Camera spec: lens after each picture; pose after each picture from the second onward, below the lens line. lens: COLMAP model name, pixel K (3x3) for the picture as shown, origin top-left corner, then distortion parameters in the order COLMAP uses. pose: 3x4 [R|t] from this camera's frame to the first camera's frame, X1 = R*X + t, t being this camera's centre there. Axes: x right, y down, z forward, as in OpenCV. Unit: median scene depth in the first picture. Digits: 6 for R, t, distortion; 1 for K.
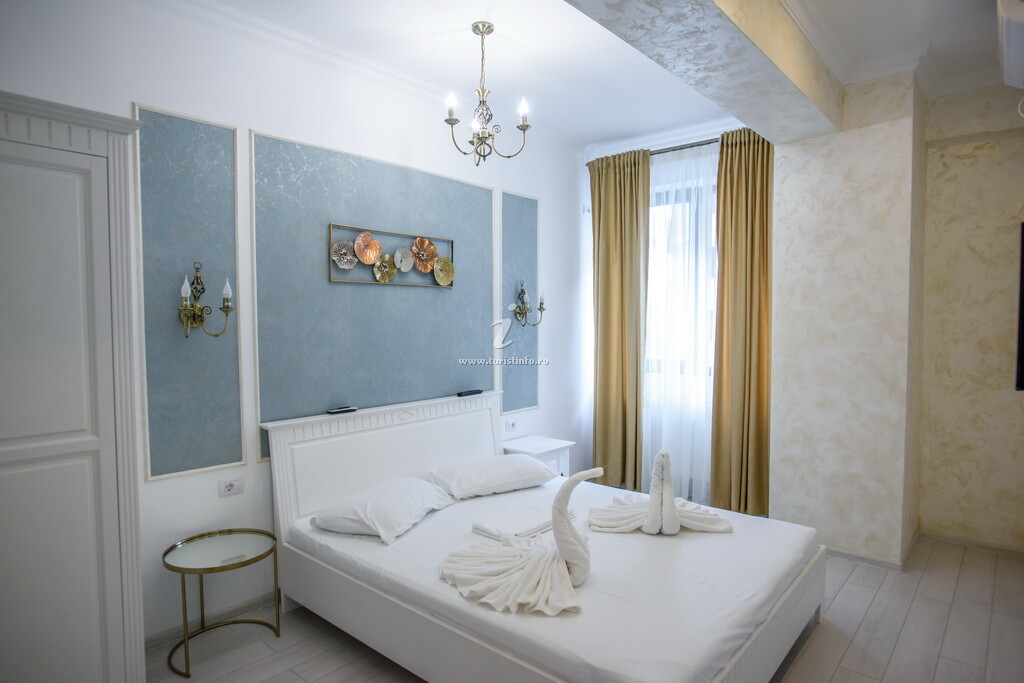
lens RADIAL K [[594.7, 0, 516.9], [0, 594.7, 344.4], [0, 0, 1]] dist [-0.020238, 0.005932]
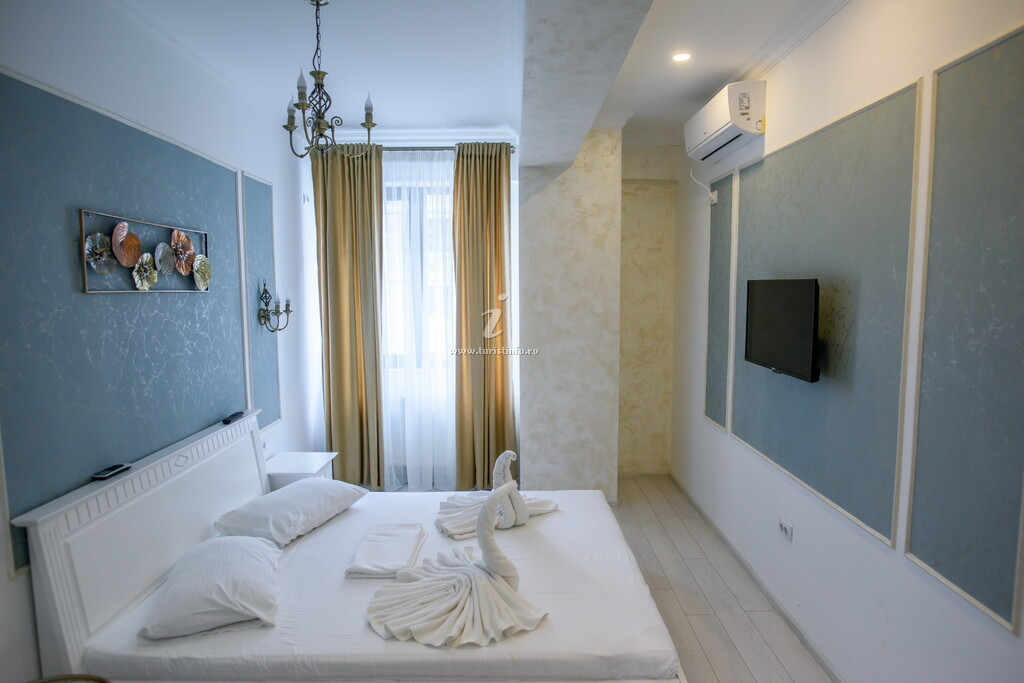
lens RADIAL K [[594.7, 0, 518.1], [0, 594.7, 343.6], [0, 0, 1]] dist [-0.020238, 0.005932]
pose [[0.756479, -0.061977, 0.651075, -0.350804], [0.032594, 0.997835, 0.057116, -0.063872], [-0.653206, -0.021986, 0.756861, 0.130702]]
